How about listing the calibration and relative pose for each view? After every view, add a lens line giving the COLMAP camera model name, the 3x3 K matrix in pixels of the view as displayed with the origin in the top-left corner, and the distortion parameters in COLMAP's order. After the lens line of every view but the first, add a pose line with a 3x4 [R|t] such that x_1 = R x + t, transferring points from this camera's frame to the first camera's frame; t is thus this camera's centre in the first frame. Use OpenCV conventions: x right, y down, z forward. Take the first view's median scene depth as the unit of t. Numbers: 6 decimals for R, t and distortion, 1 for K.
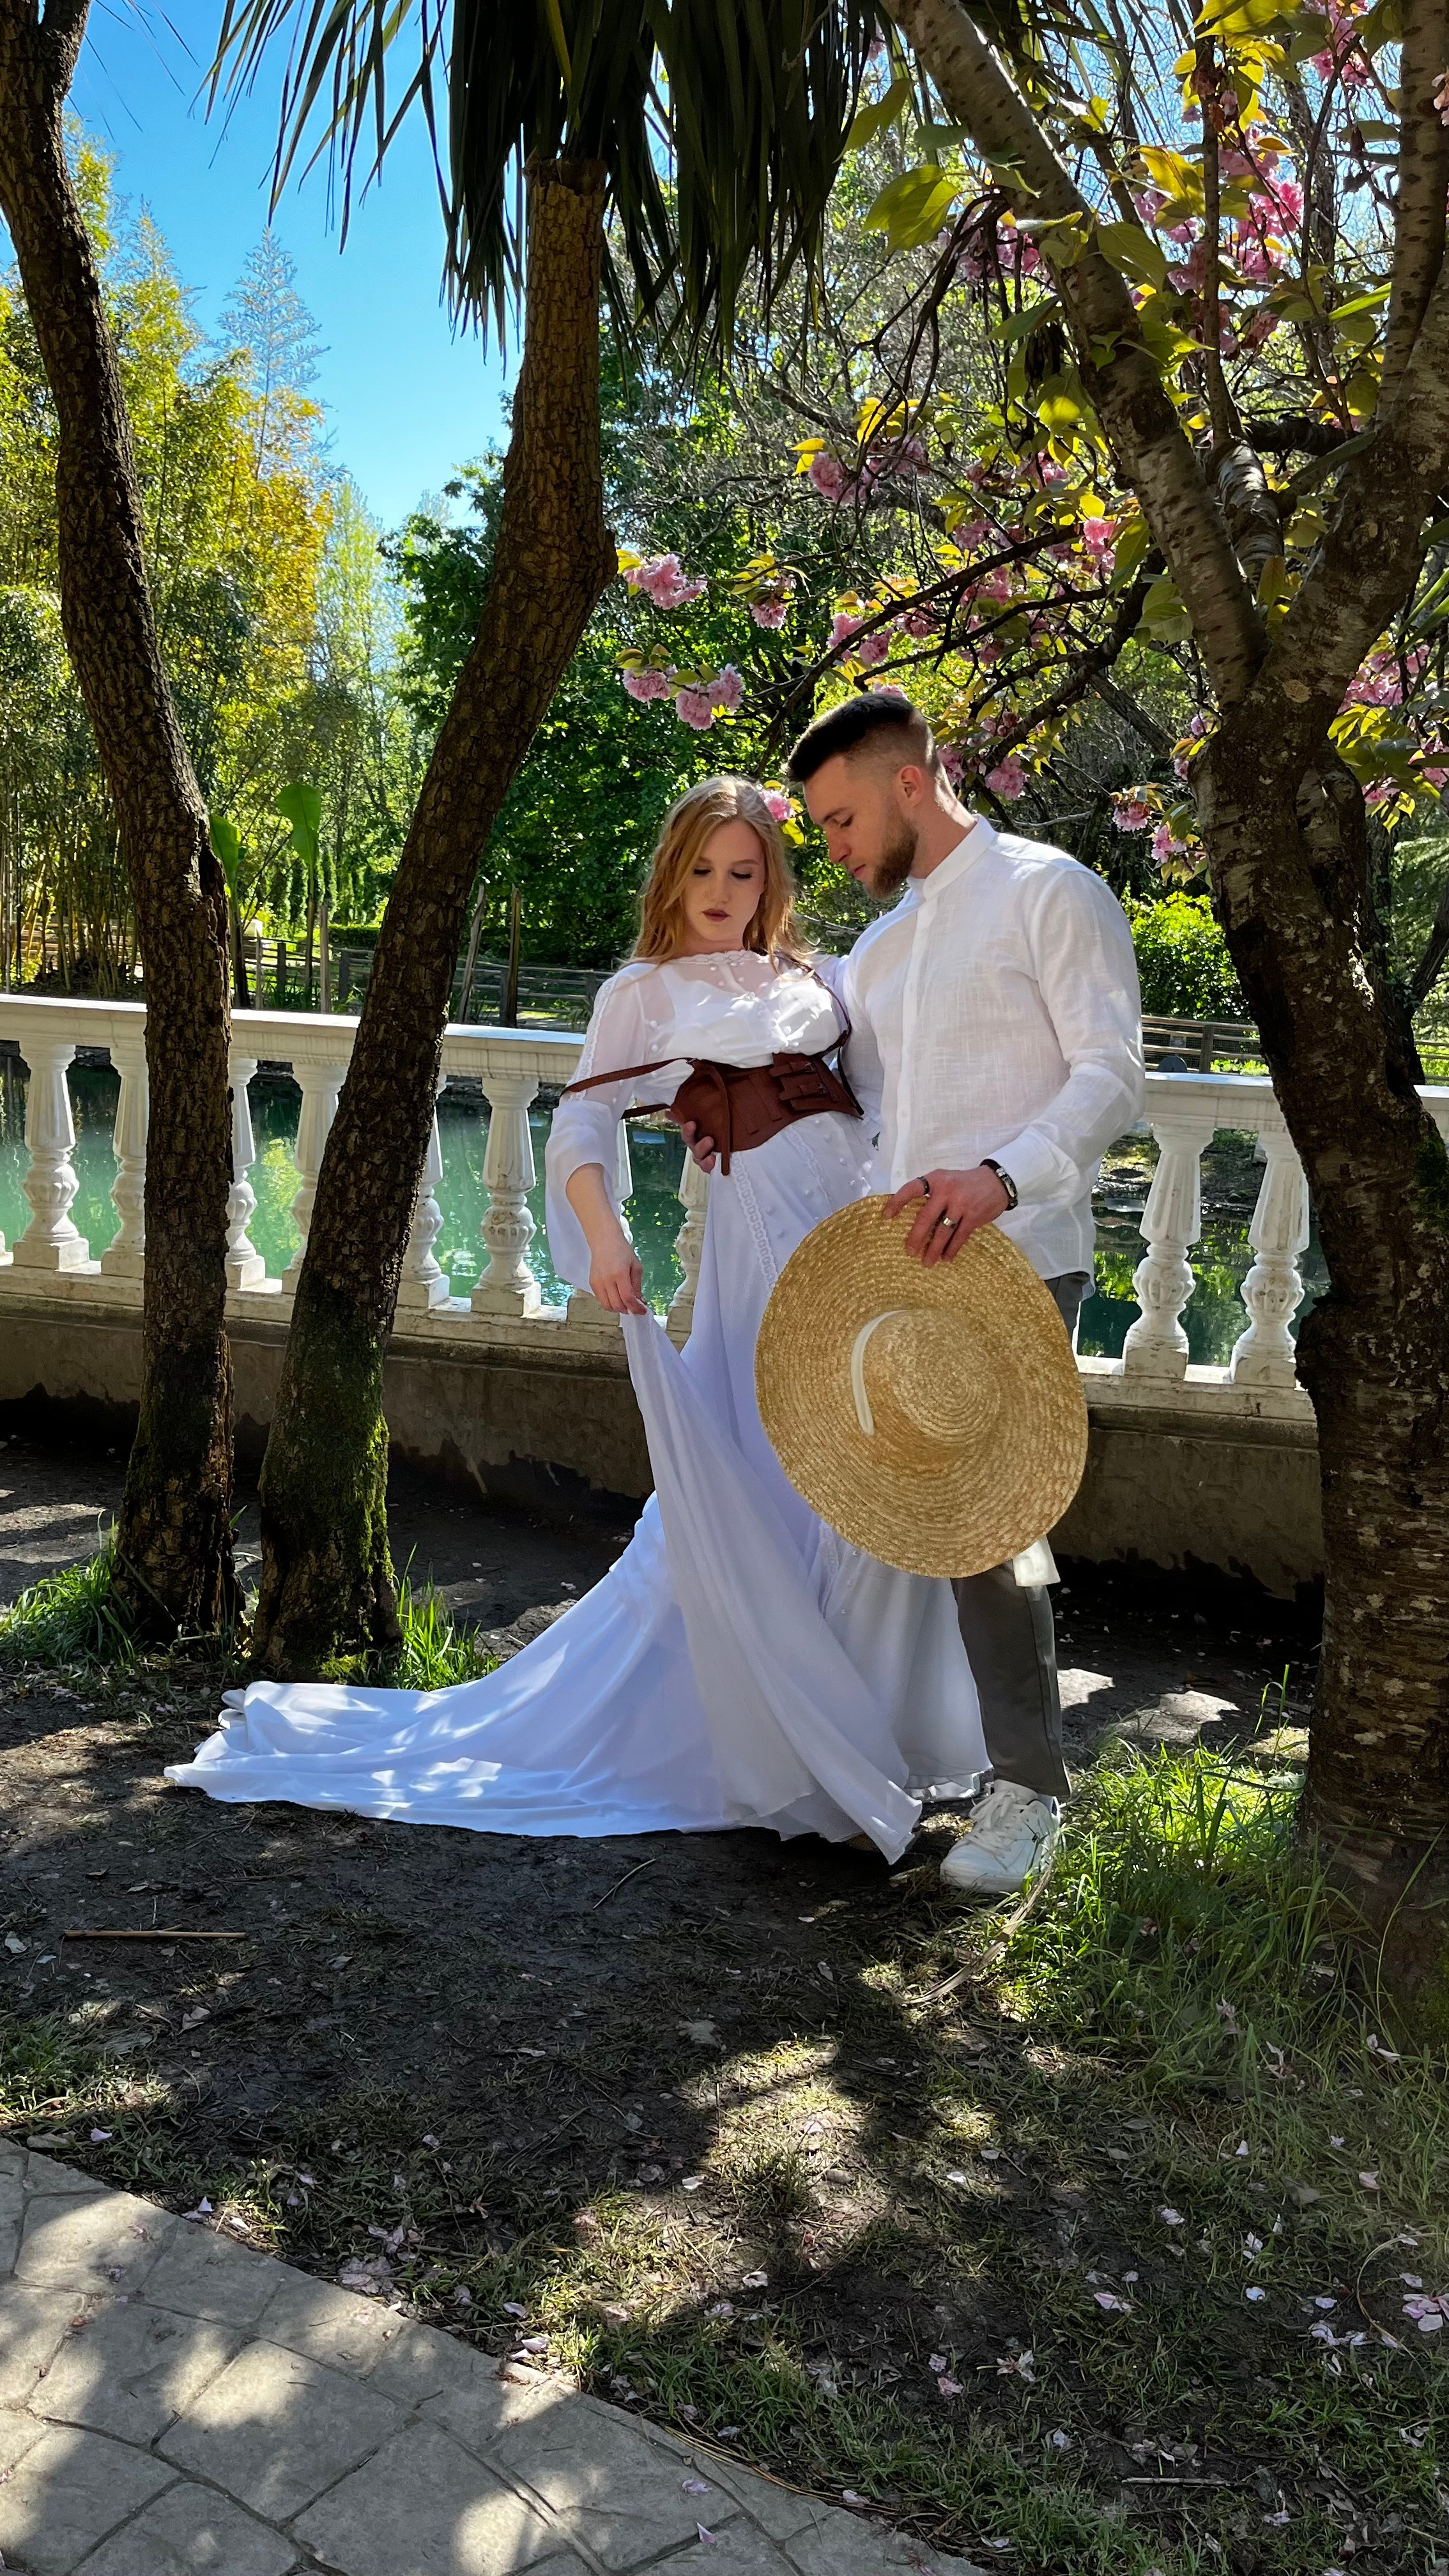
lens RADIAL K [[1916.5, 0, 724.5], [0, 1916.5, 1288.0], [0, 0, 1]] dist [0.008422, 0.005028]
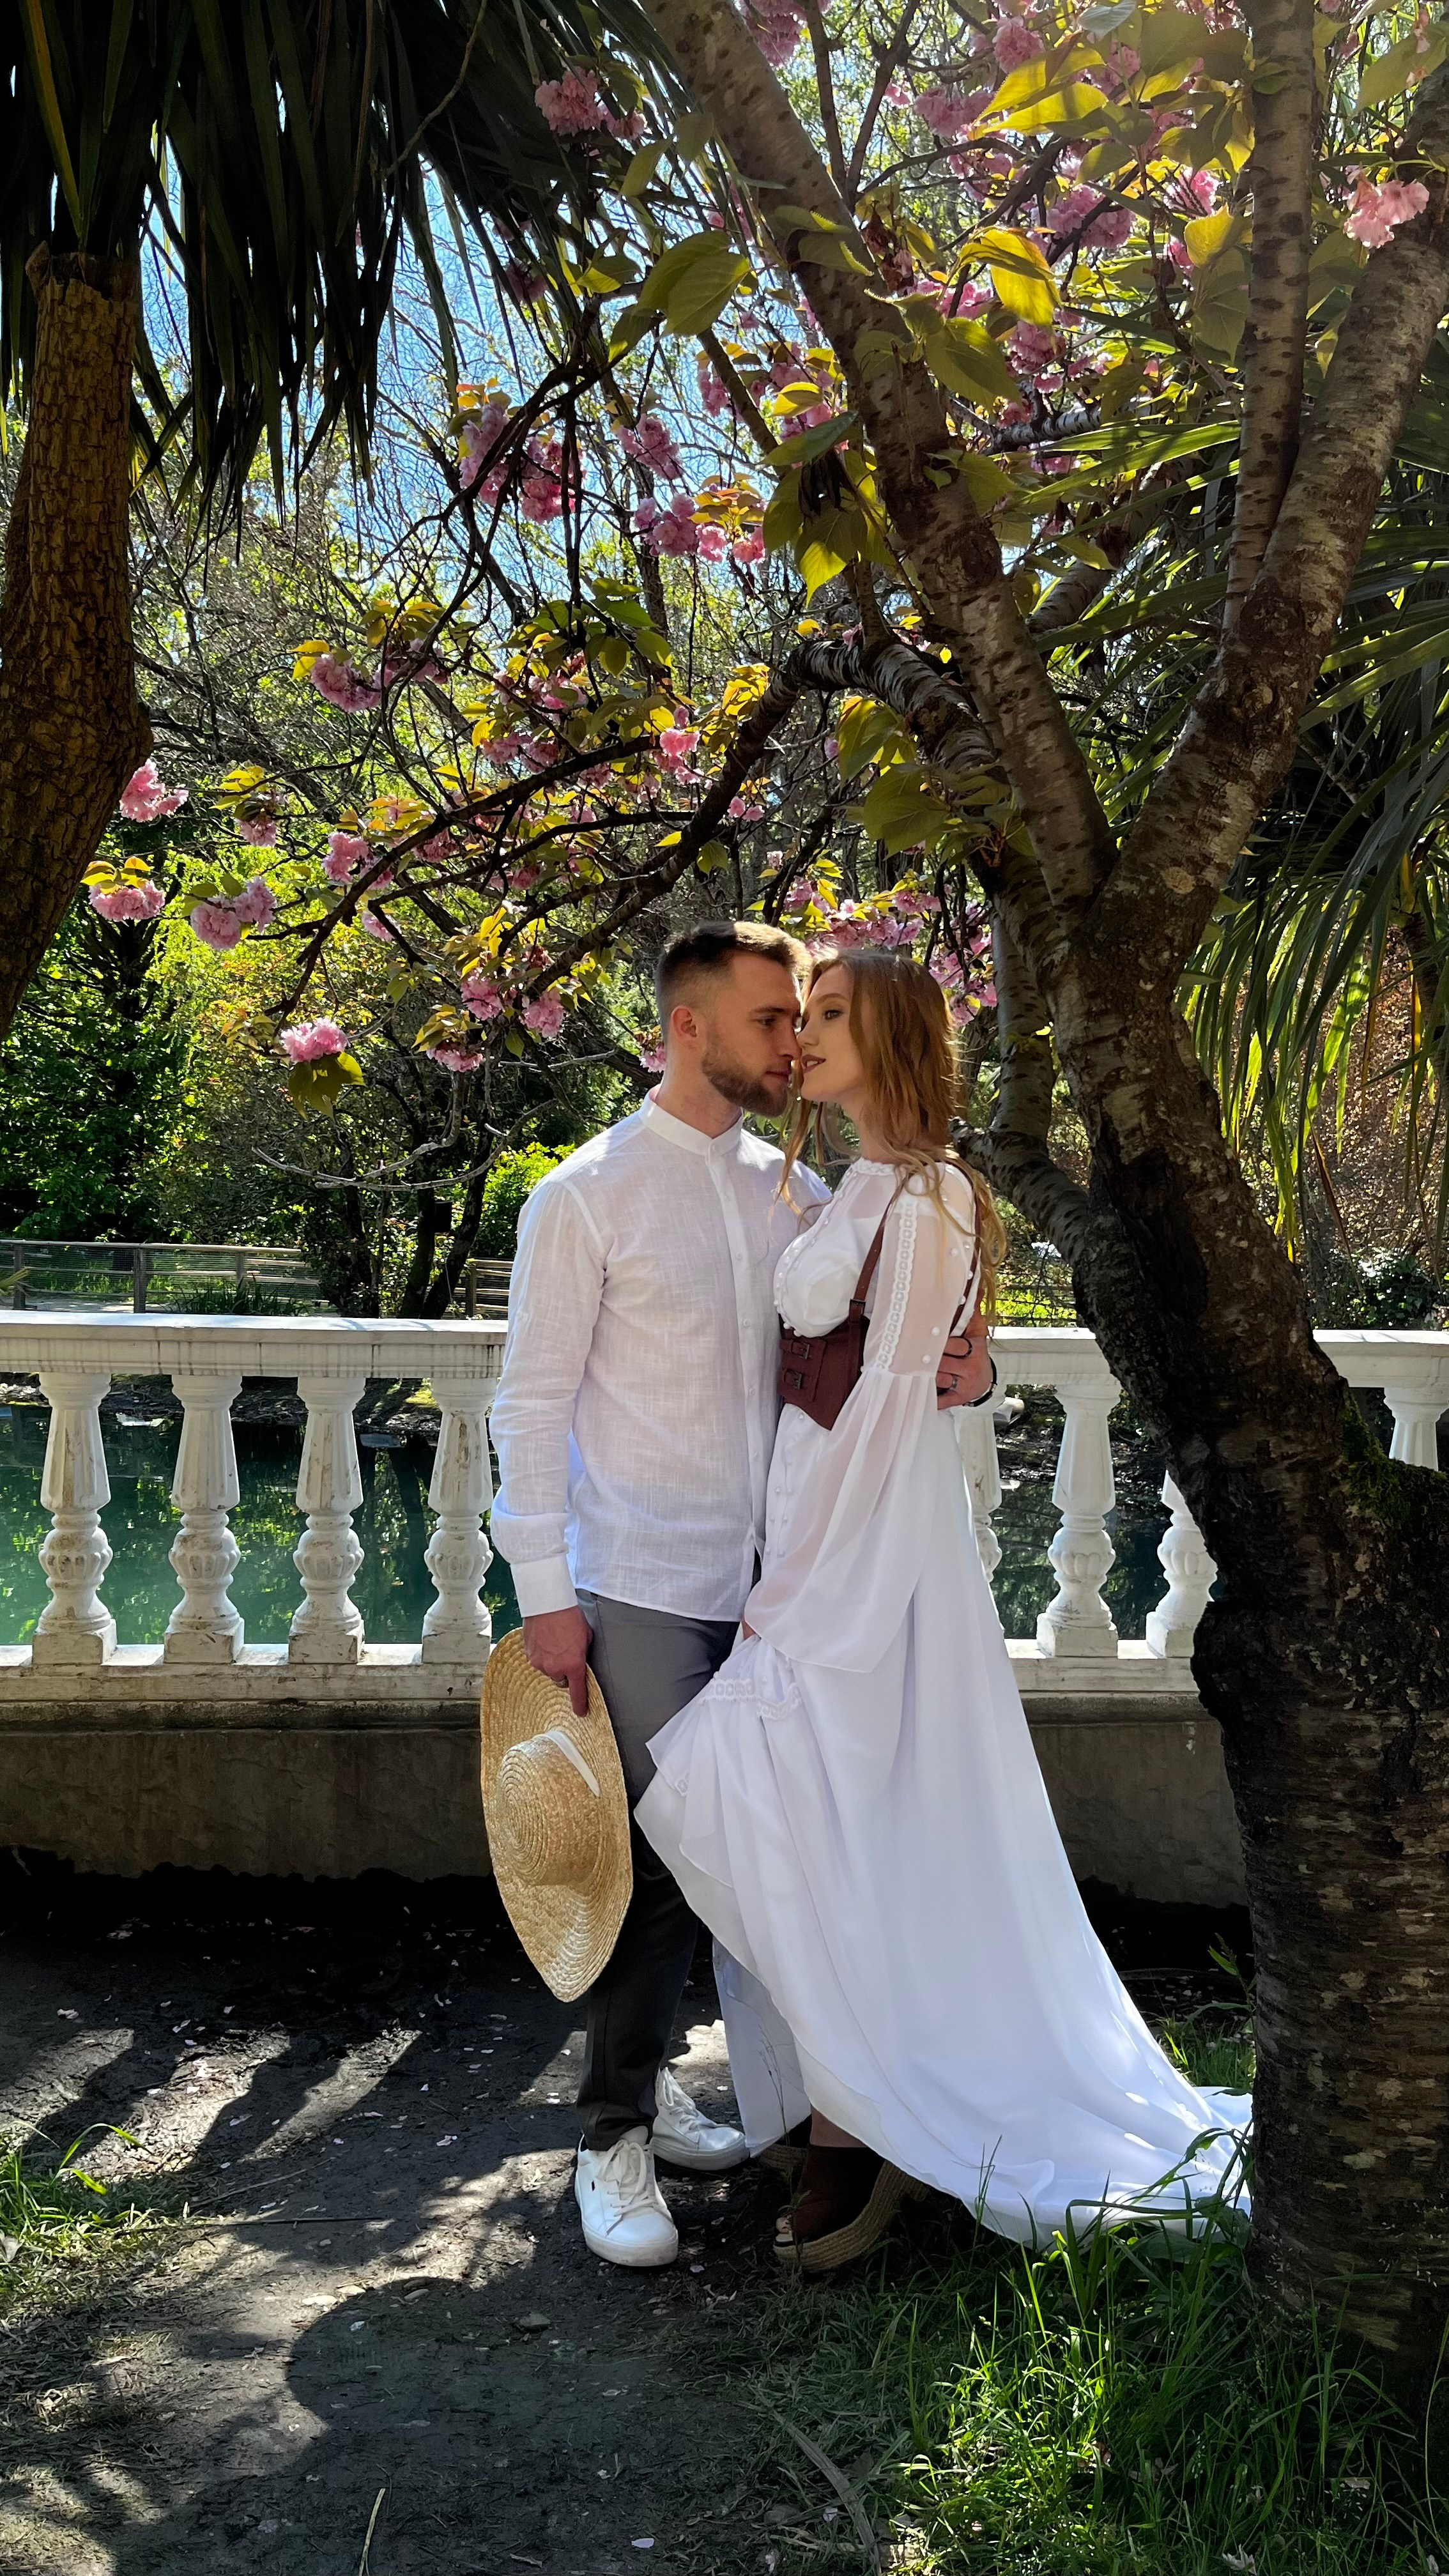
lens RADIAL K [[1916.5, 0, 724.5], [0, 1916.5, 1288.0], [0, 0, 1]] dist [0.008422, 0.005028]
pose [[0.942495, -0.043800, 0.331338, -0.164345], [0.085937, 0.989802, -0.113608, -0.055859], [-0.322983, 0.135549, 0.936648, 0.295015]]
